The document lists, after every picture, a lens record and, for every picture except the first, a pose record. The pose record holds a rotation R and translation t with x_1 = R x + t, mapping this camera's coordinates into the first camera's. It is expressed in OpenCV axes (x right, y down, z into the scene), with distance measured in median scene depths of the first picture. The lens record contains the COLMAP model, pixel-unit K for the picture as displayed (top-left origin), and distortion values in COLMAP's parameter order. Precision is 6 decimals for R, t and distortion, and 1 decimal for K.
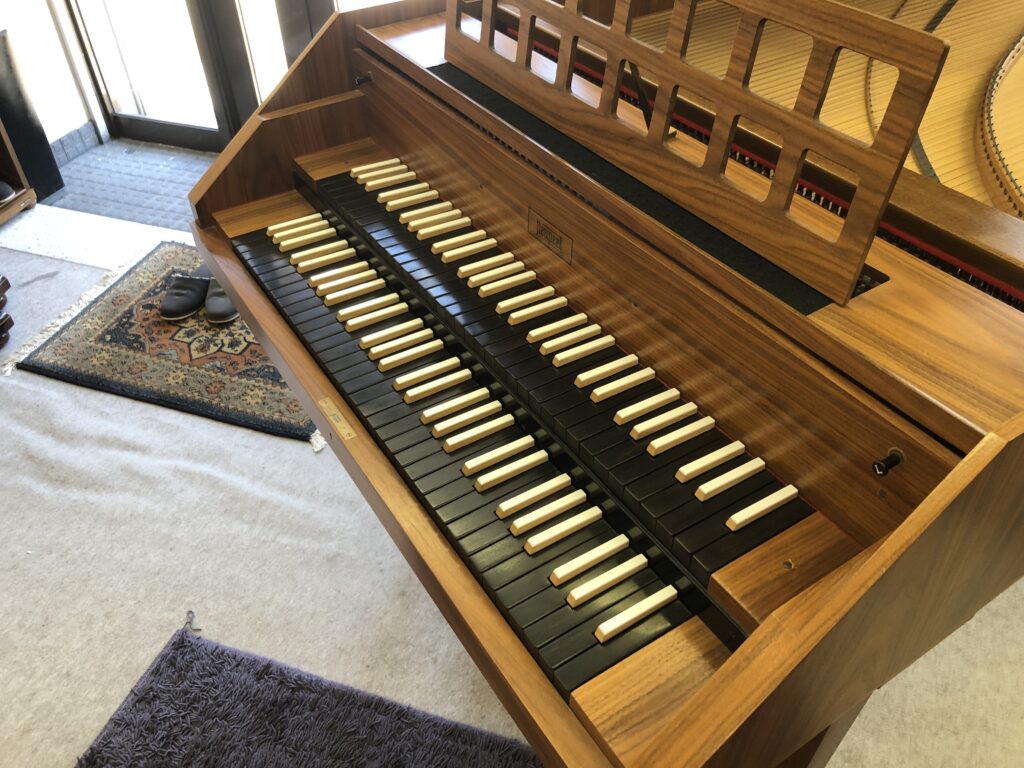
lens RADIAL K [[842.1, 0, 518.5], [0, 842.1, 384.1], [0, 0, 1]] dist [0.004909, 0.002814]
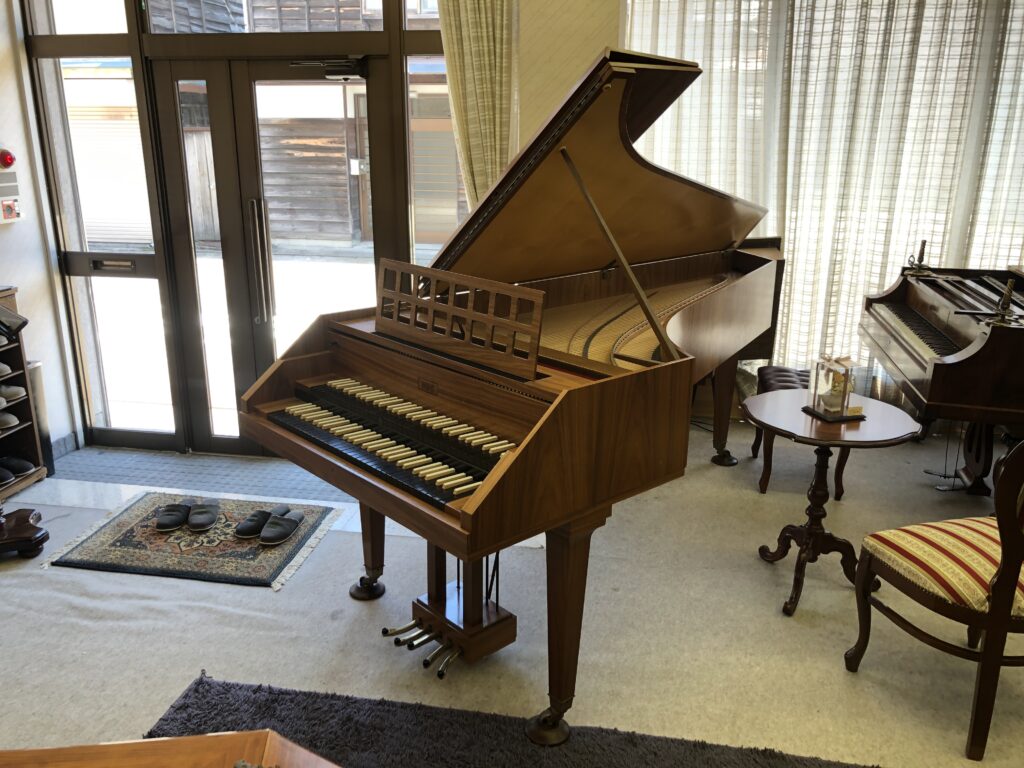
lens RADIAL K [[842.1, 0, 518.5], [0, 842.1, 384.1], [0, 0, 1]] dist [0.004909, 0.002814]
pose [[0.986032, -0.026988, 0.164357, -0.051624], [0.092771, 0.908534, -0.407381, 0.420375], [-0.138329, 0.416938, 0.898347, -0.607126]]
